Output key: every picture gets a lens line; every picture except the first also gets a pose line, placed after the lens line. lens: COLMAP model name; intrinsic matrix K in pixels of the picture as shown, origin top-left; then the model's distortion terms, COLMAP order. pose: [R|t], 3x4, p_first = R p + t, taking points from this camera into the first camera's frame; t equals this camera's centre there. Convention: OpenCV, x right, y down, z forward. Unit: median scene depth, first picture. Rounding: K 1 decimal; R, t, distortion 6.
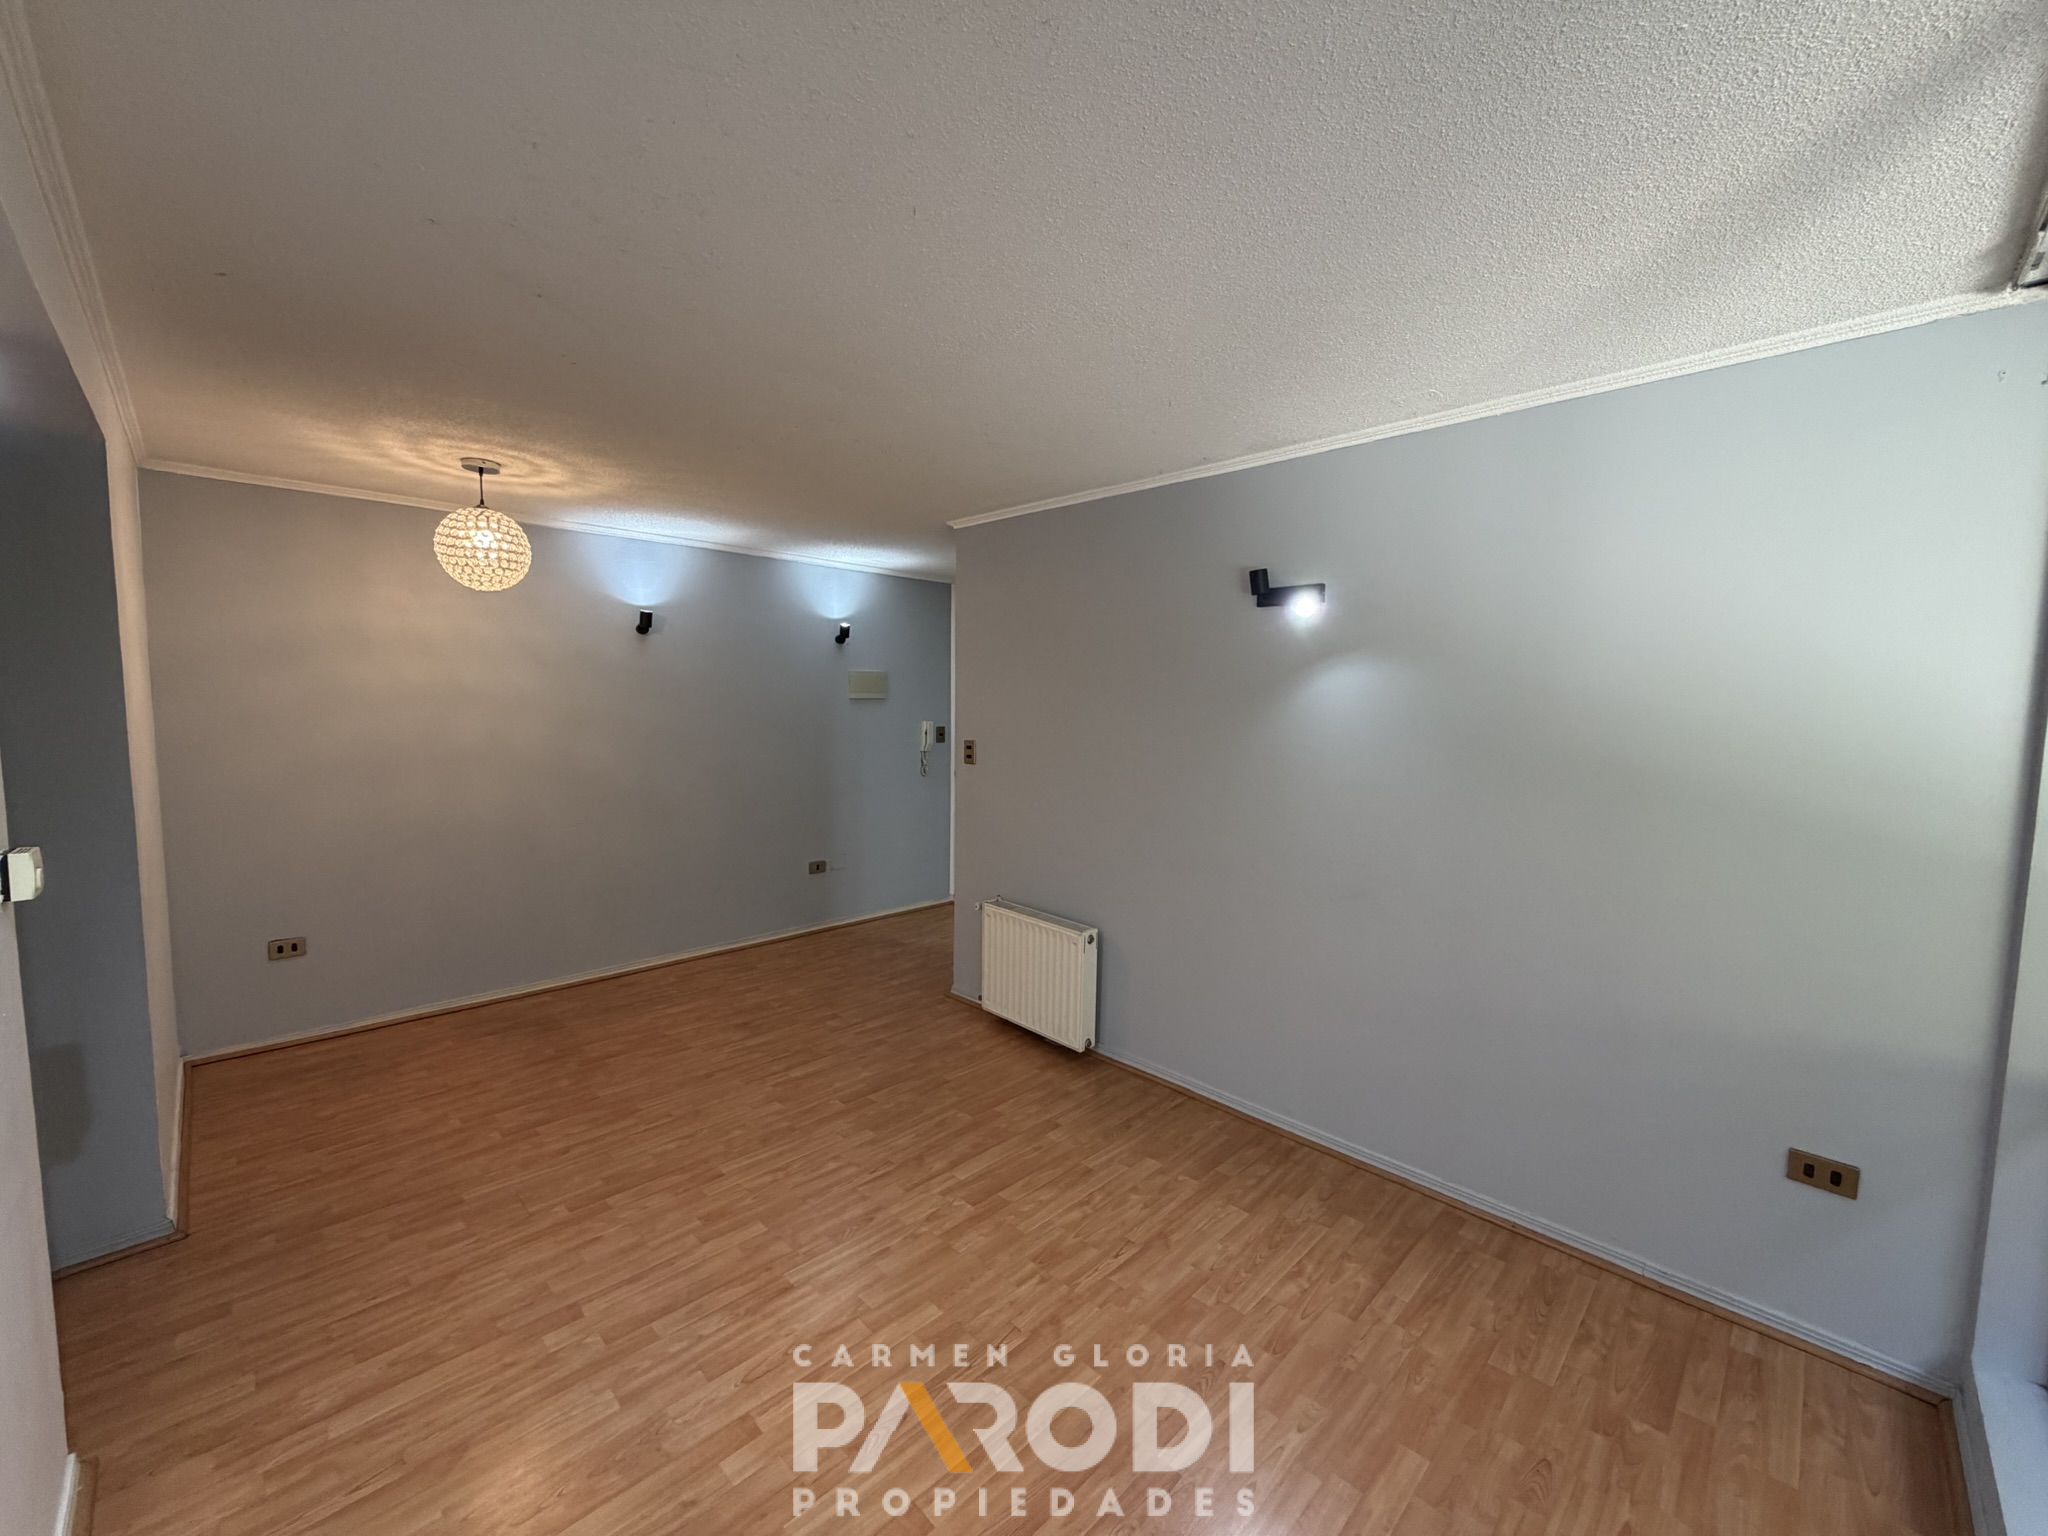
lens RADIAL K [[814.3, 0, 1020.9], [0, 814.3, 764.4], [0, 0, 1]] dist [-0.001131, 0.000275]
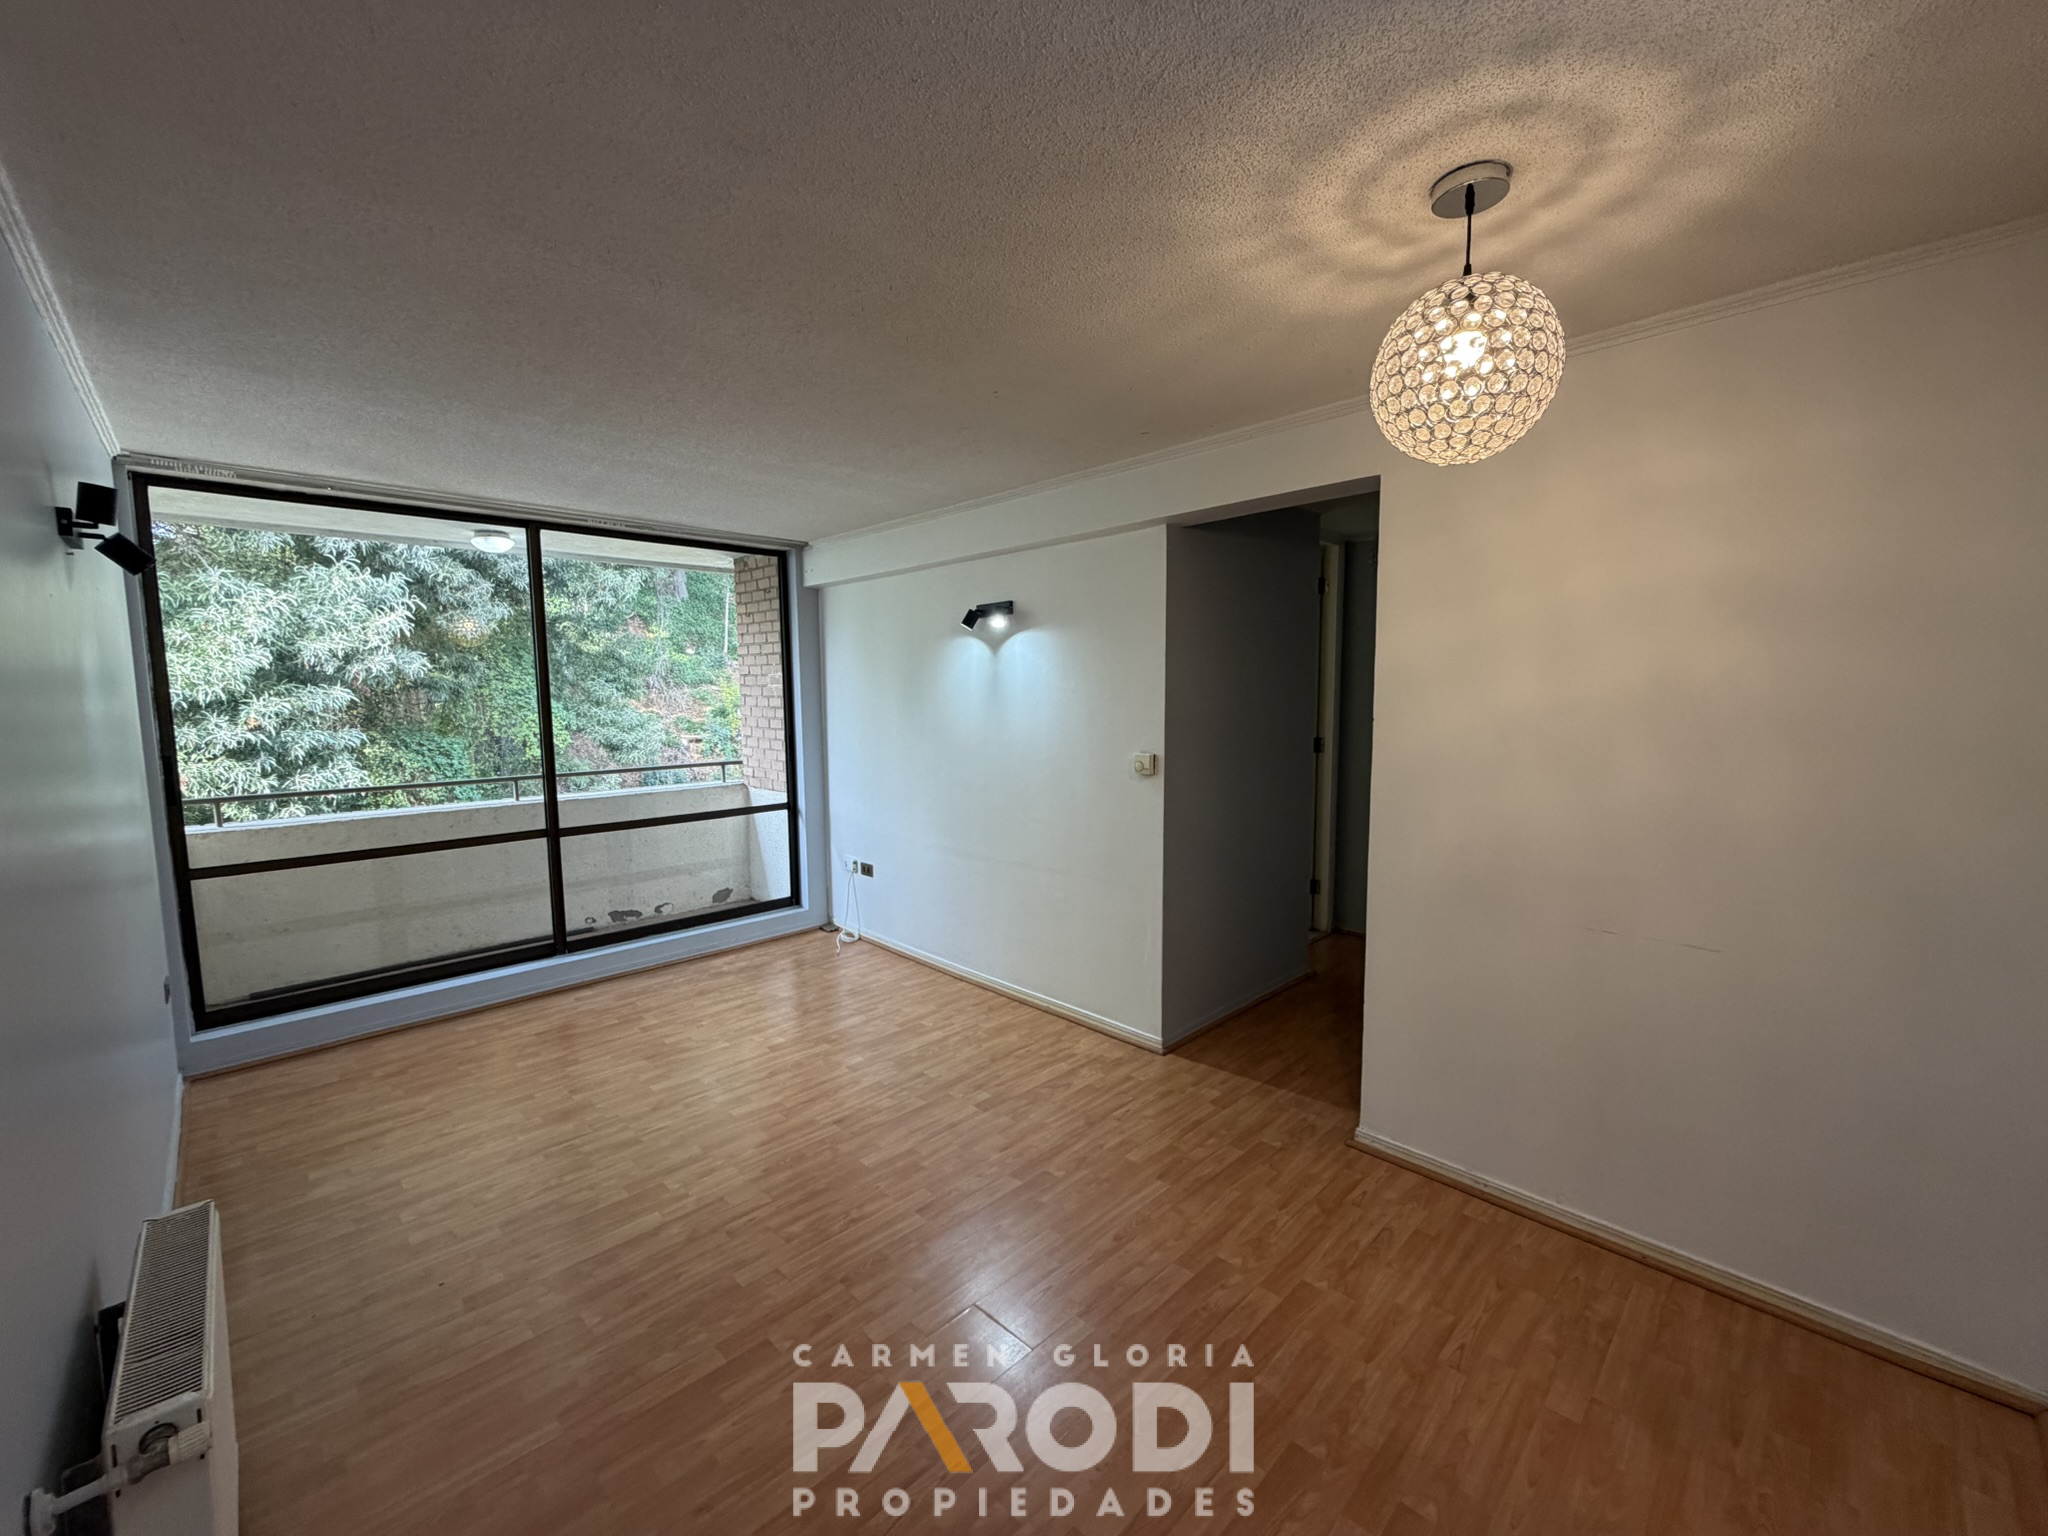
lens RADIAL K [[814.3, 0, 1017.5], [0, 814.3, 759.2], [0, 0, 1]] dist [-0.001131, 0.000275]
pose [[-0.999920, -0.004594, 0.011821, -0.442781], [-0.002549, 0.985865, 0.167521, -0.133767], [-0.012424, 0.167478, -0.985798, 1.648566]]
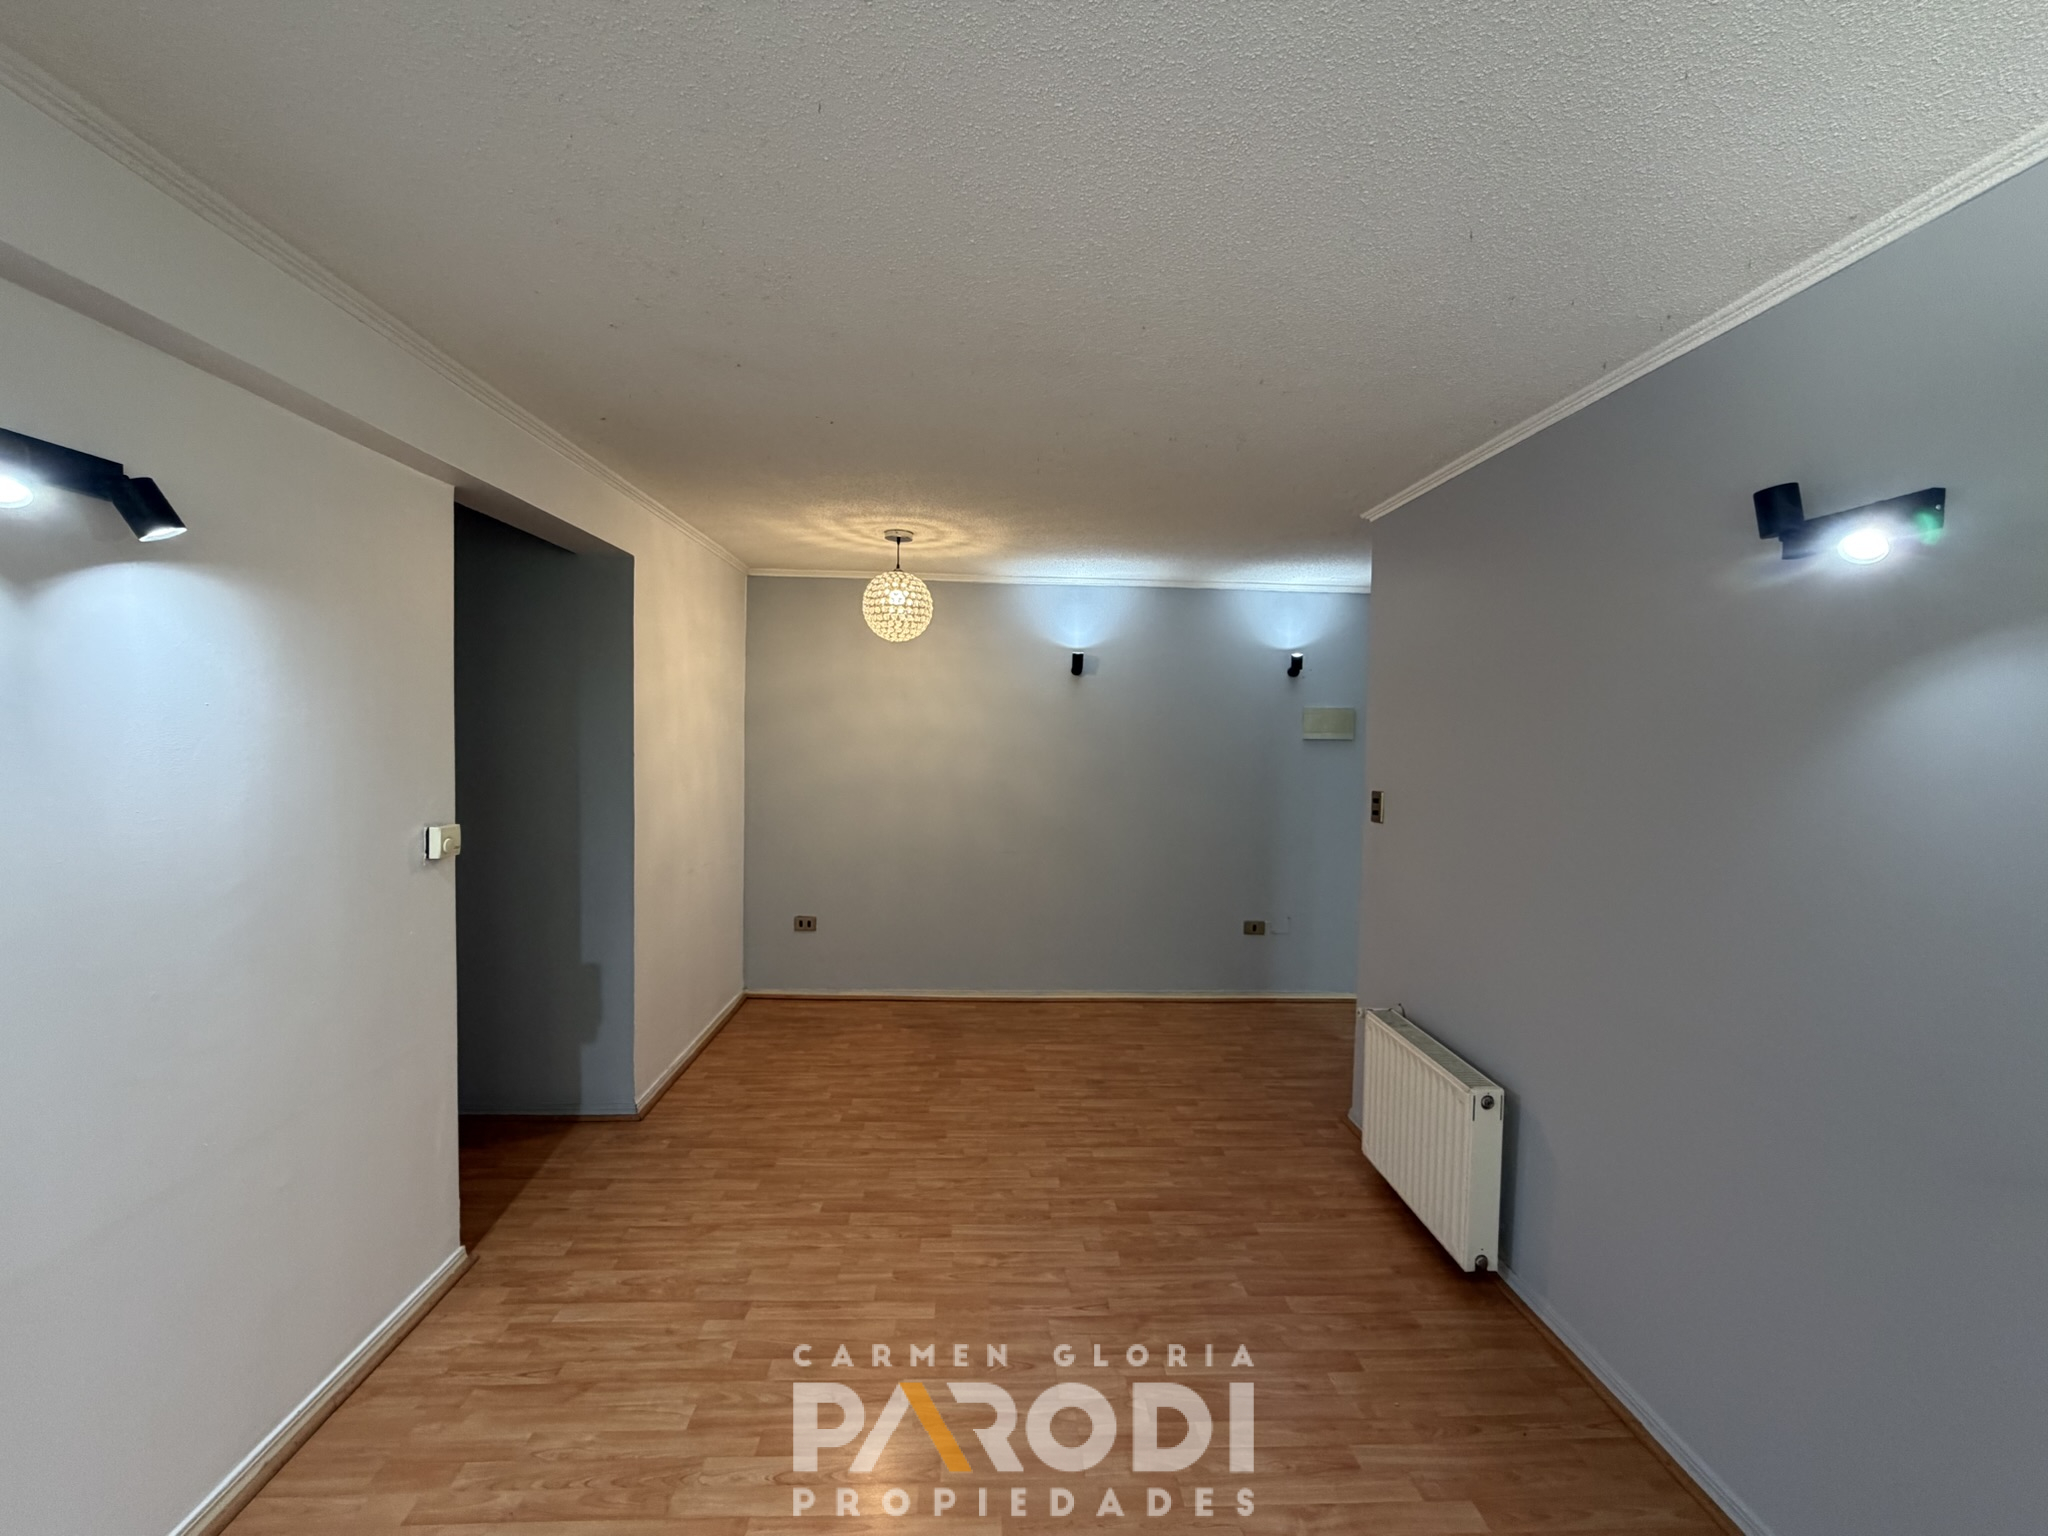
lens RADIAL K [[814.3, 0, 1020.1], [0, 814.3, 764.8], [0, 0, 1]] dist [-0.001131, 0.000275]
pose [[0.740752, 0.025808, -0.671282, 0.284043], [-0.063610, 0.997467, -0.031844, -0.012772], [0.668760, 0.066288, 0.740517, 0.293149]]
